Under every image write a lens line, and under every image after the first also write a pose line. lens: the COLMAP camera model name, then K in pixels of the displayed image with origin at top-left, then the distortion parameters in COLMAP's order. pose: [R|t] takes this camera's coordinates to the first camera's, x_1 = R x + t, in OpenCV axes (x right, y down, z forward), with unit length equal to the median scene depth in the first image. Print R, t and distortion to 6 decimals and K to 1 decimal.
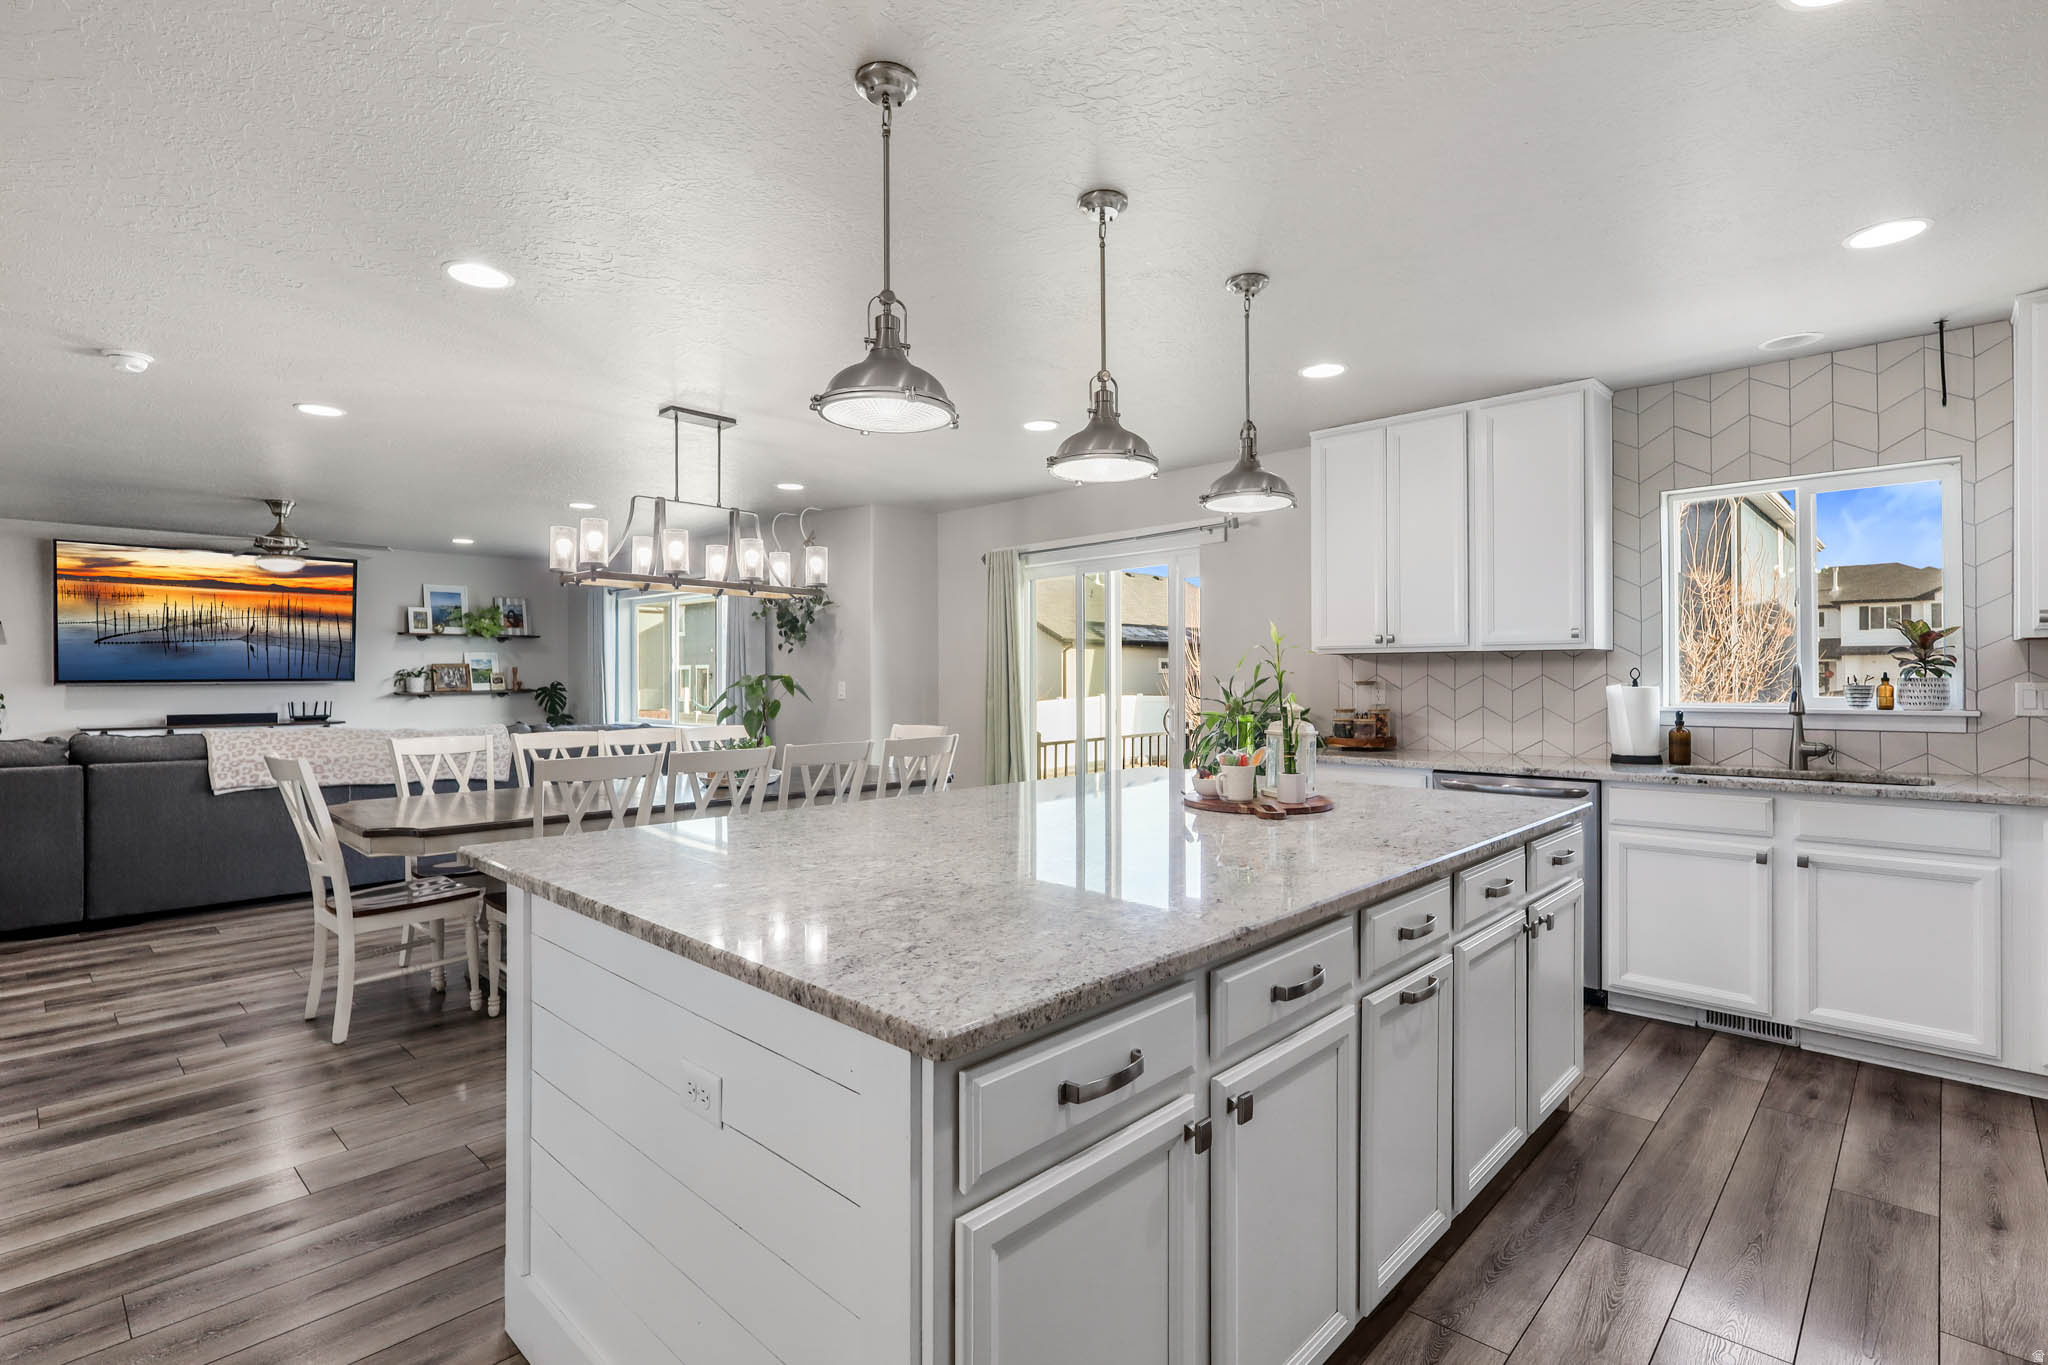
lens RADIAL K [[967.9, 0, 1004.5], [0, 967.9, 680.5], [0, 0, 1]] dist [0.003397, -0.000662]
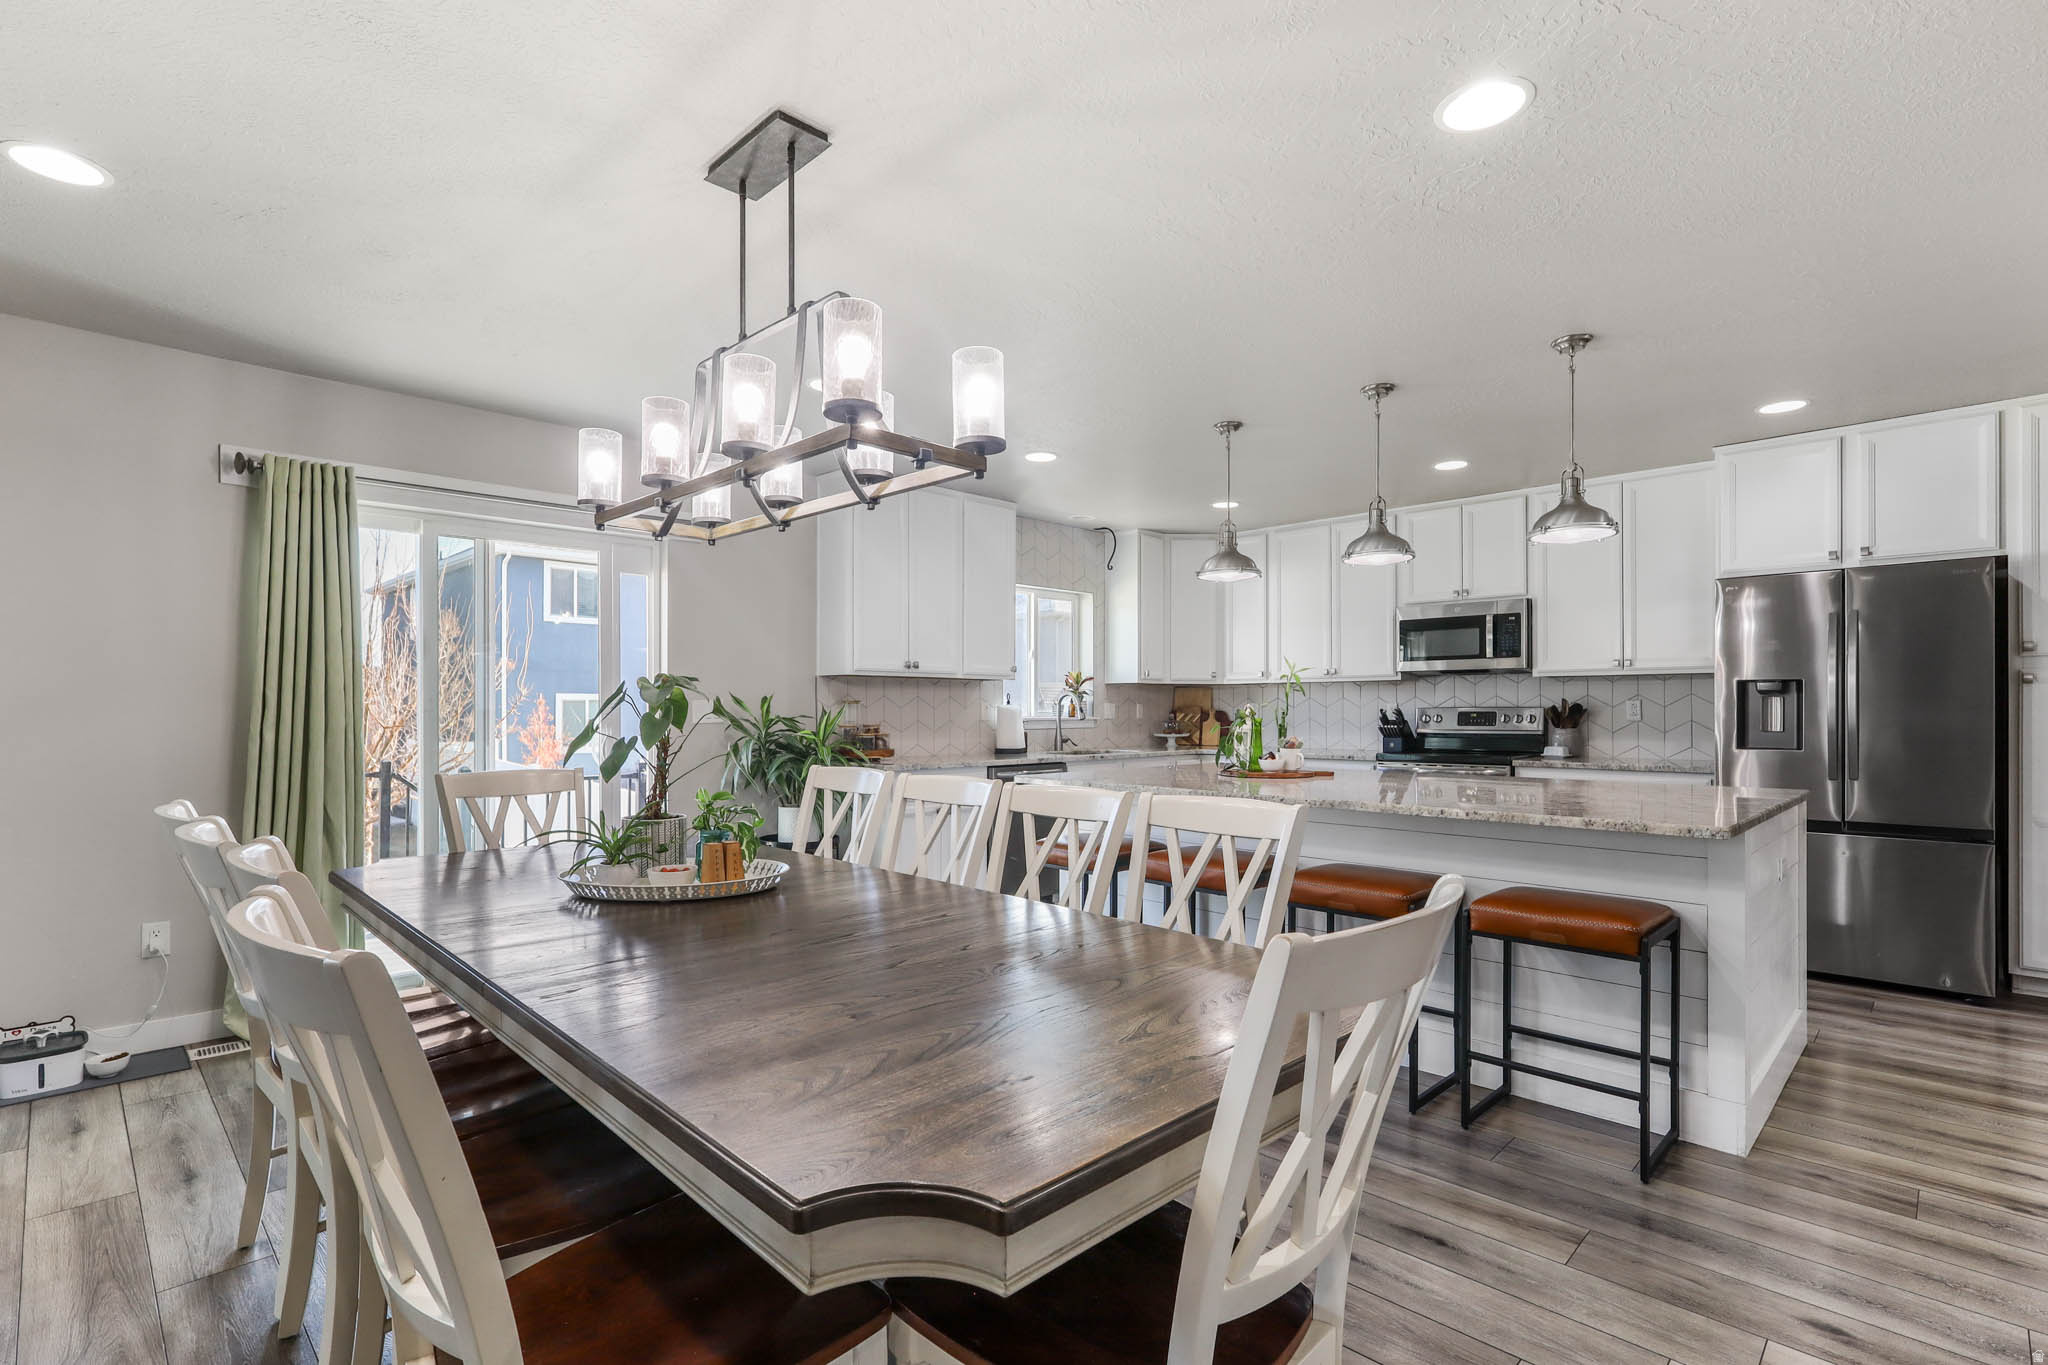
lens RADIAL K [[967.9, 0, 1038.1], [0, 967.9, 695.2], [0, 0, 1]] dist [0.003397, -0.000662]
pose [[-0.000680, 0.017089, 0.999854, -0.860004], [0.004776, 0.999843, -0.017086, 0.017161], [-0.999988, 0.004764, -0.000761, 0.908107]]
